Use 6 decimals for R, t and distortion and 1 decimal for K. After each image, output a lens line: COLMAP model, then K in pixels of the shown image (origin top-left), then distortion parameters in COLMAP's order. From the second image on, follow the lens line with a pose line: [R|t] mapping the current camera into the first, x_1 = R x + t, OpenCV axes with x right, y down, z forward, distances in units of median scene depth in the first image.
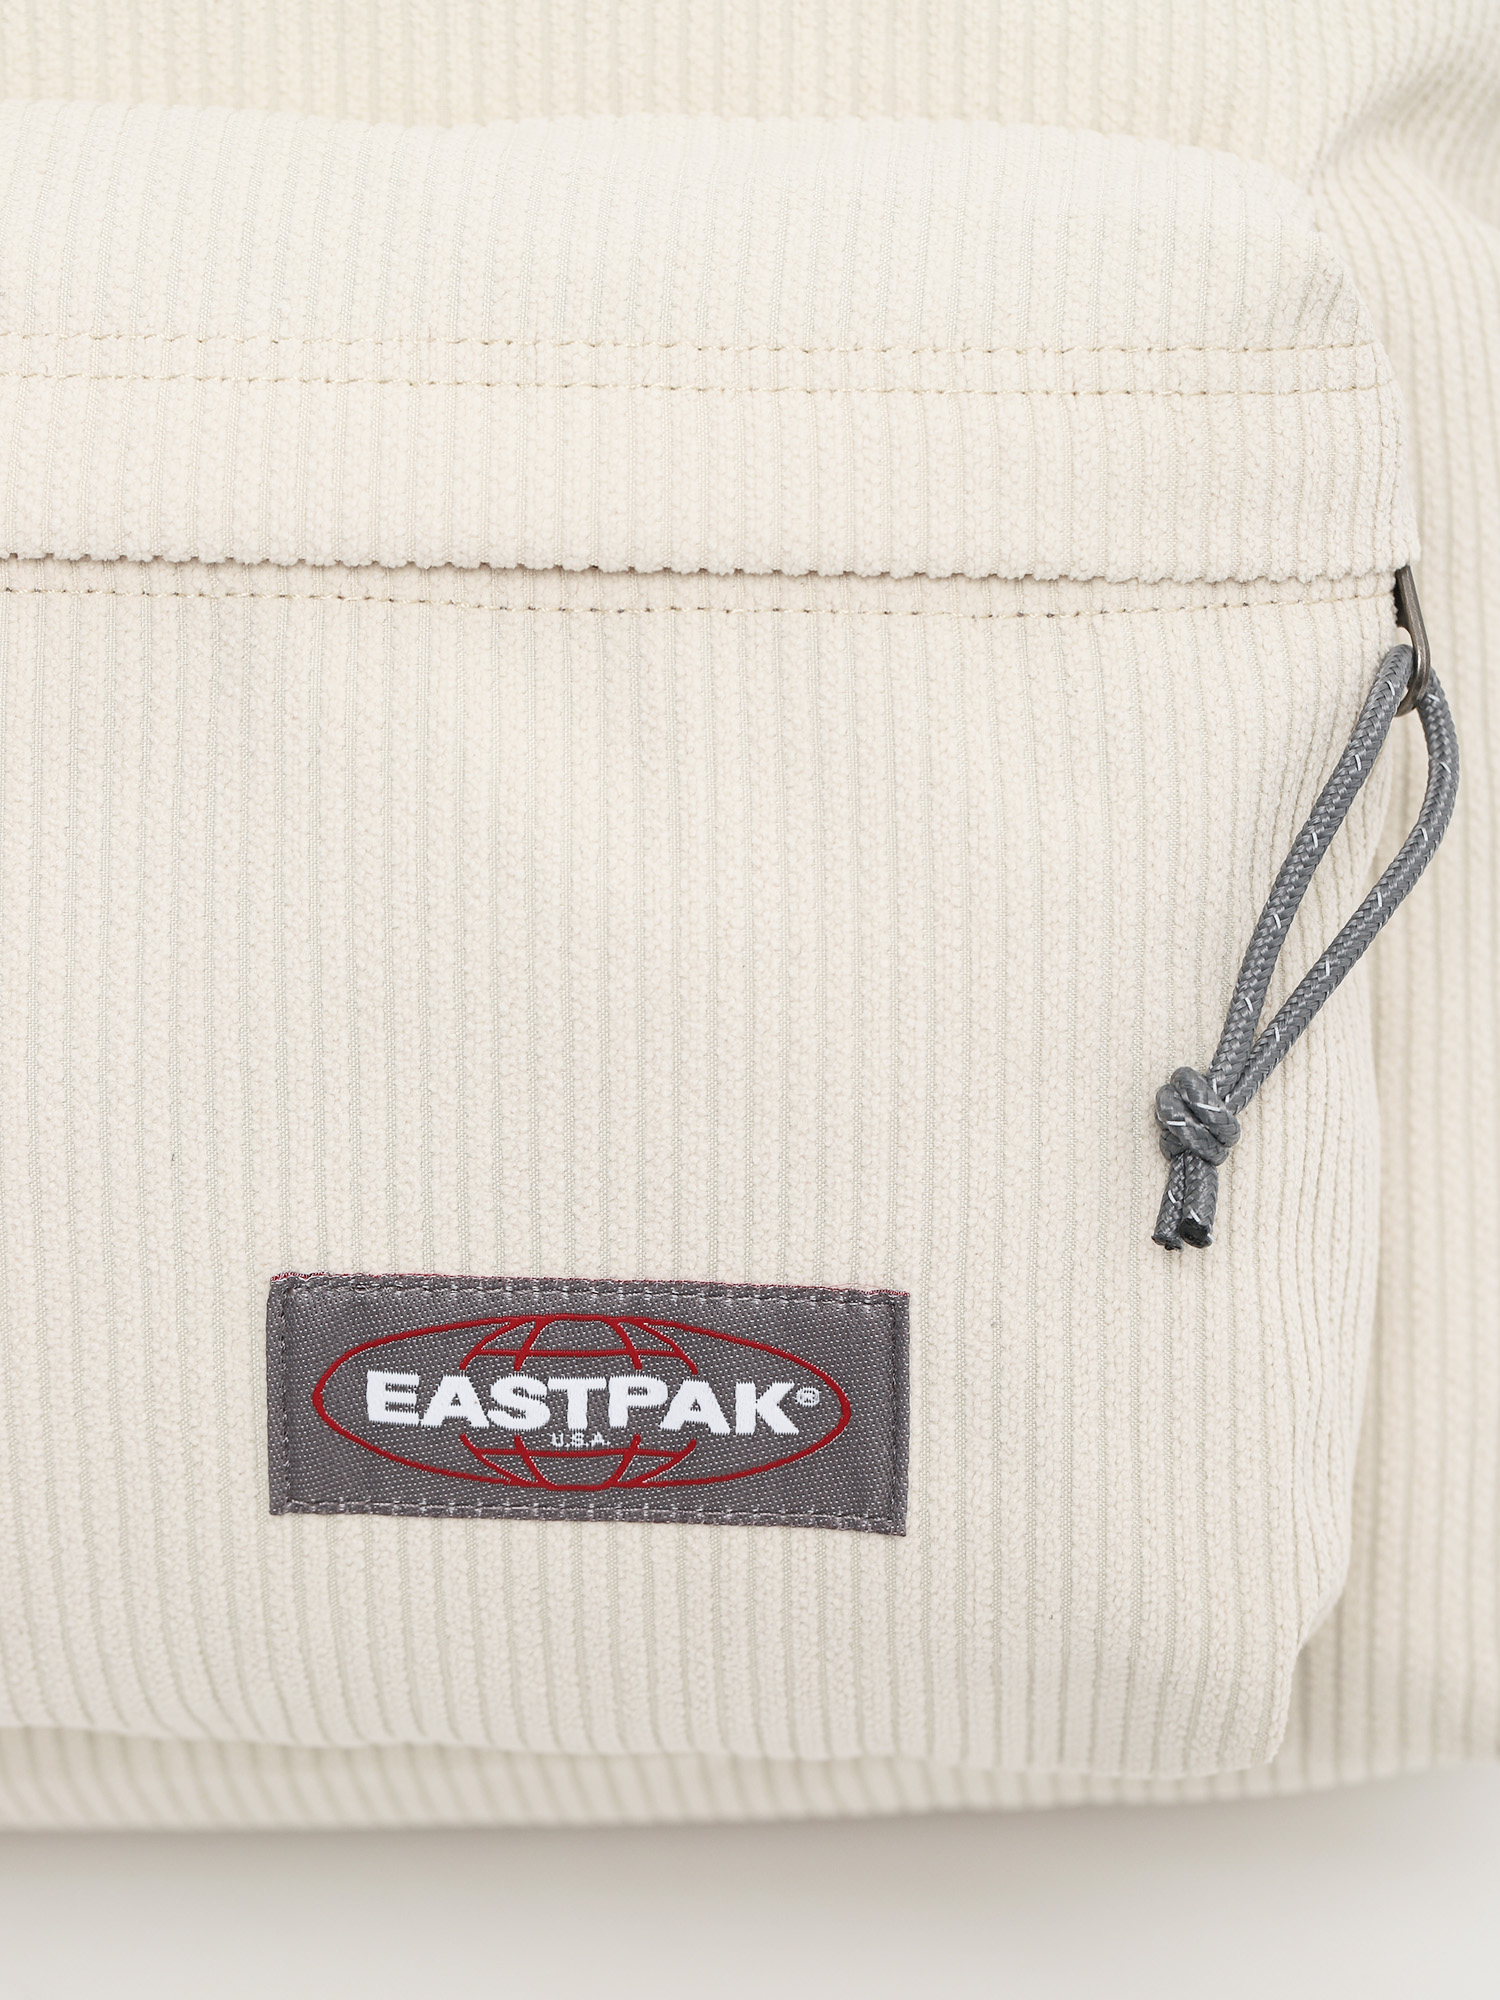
lens RADIAL K [[7124.4, 0, 750.0], [0, 7124.4, 1000.0], [0, 0, 1]] dist [-0.198357, 0.386336]
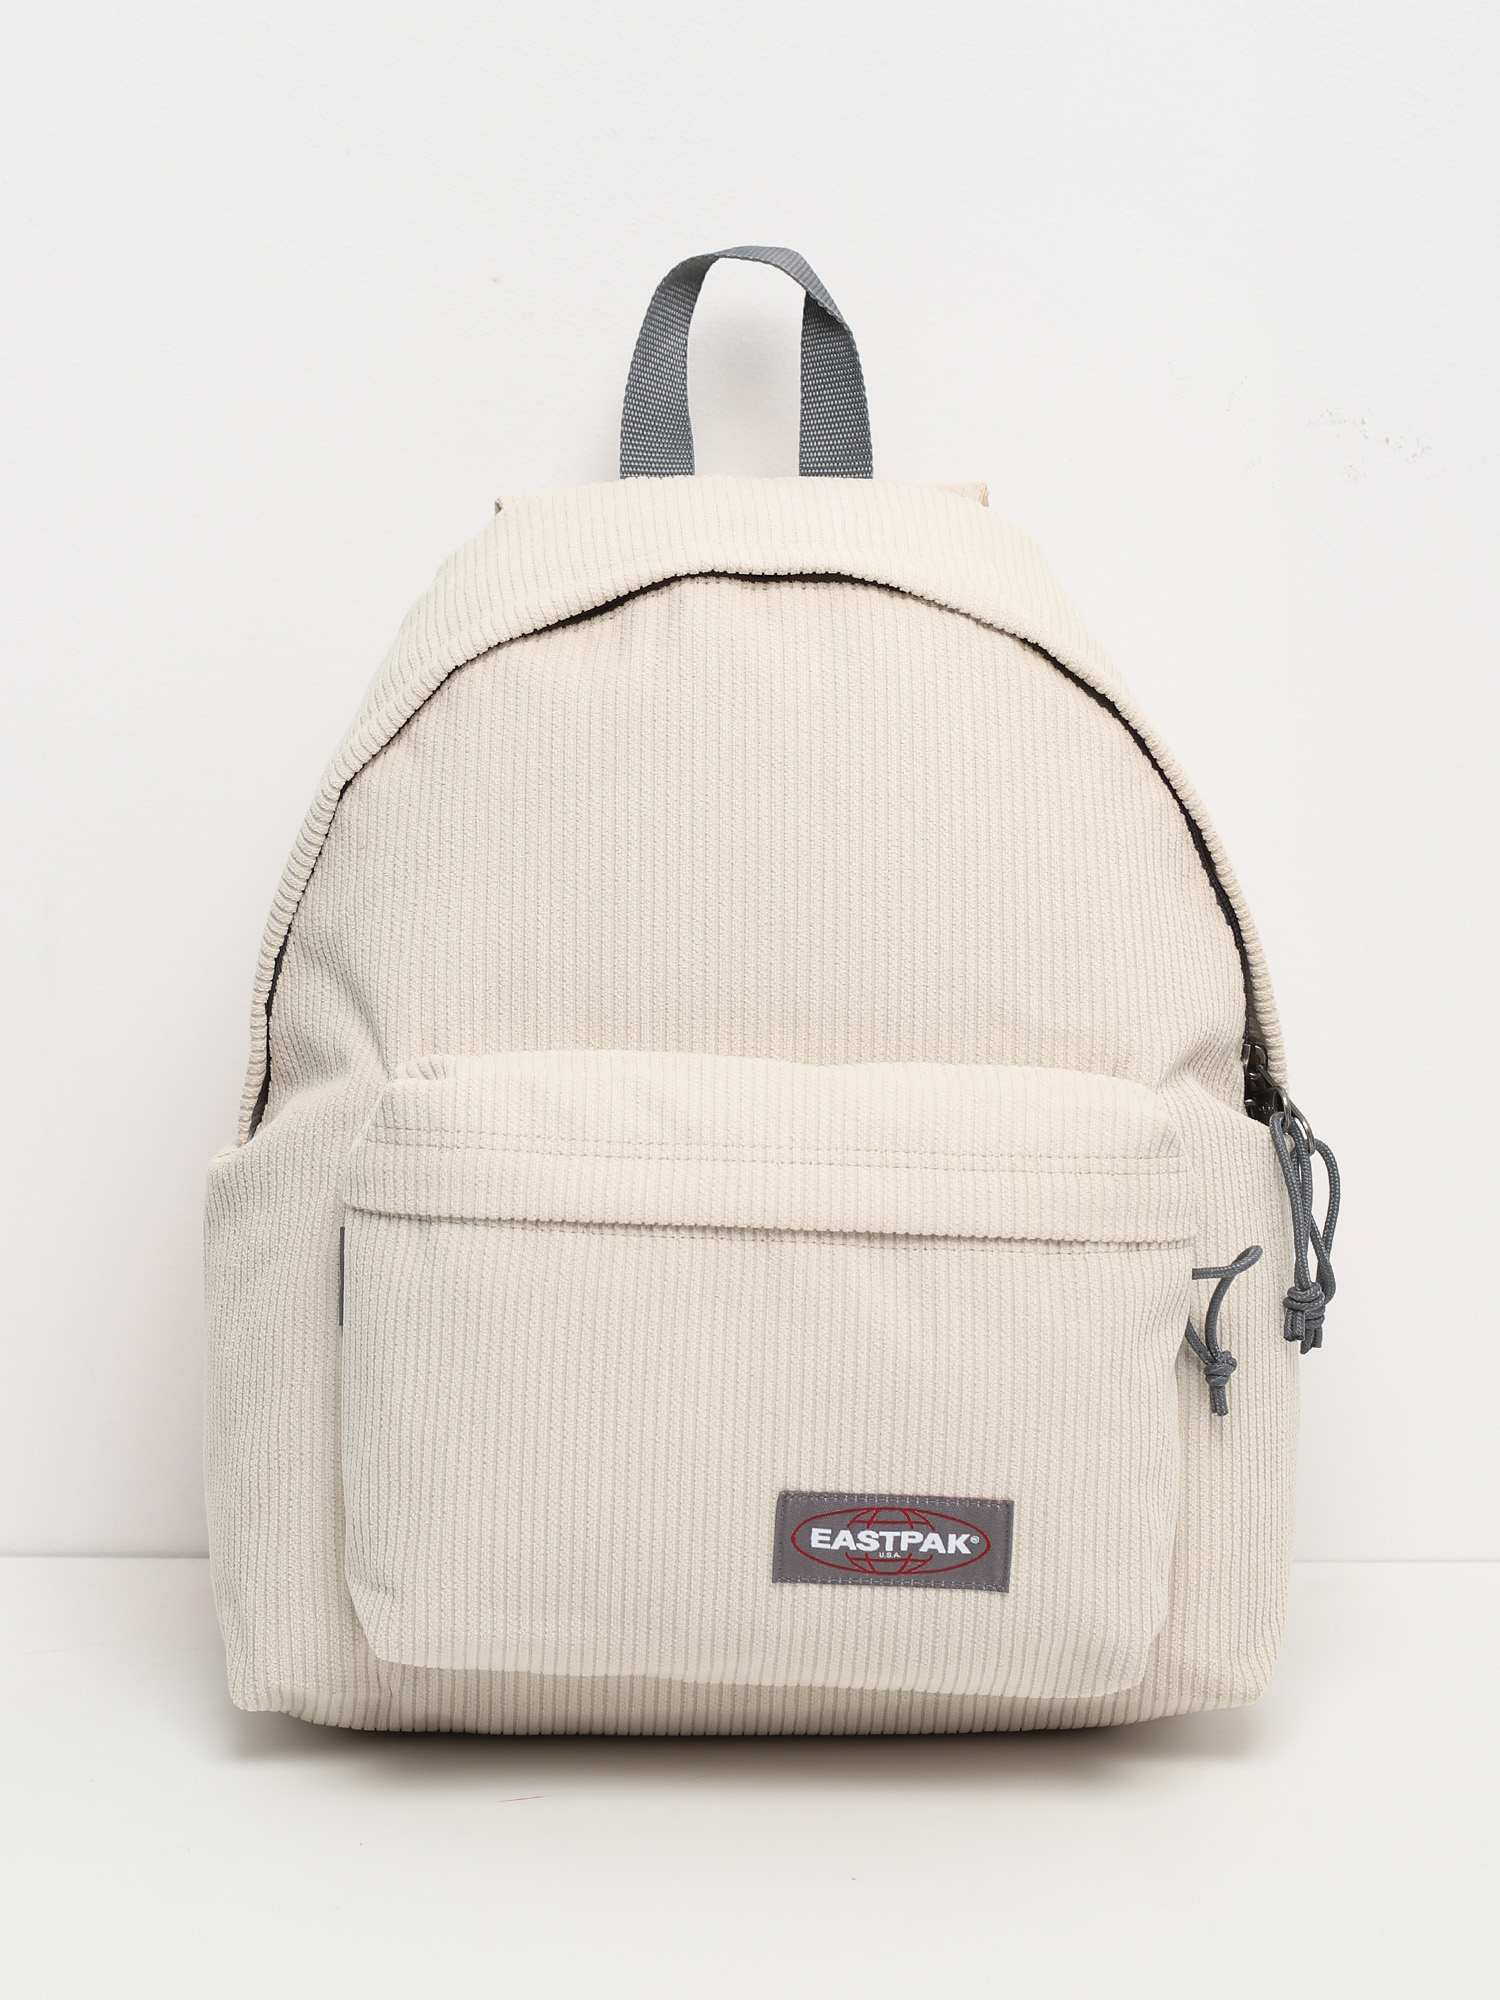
lens RADIAL K [[7124.4, 0, 750.0], [0, 7124.4, 1000.0], [0, 0, 1]] dist [-0.198357, 0.386336]
pose [[0.997067, 0.021595, 0.073429, -0.280142], [-0.015334, 0.996281, -0.084783, 0.081808], [-0.074987, 0.083408, 0.993690, -1.700131]]
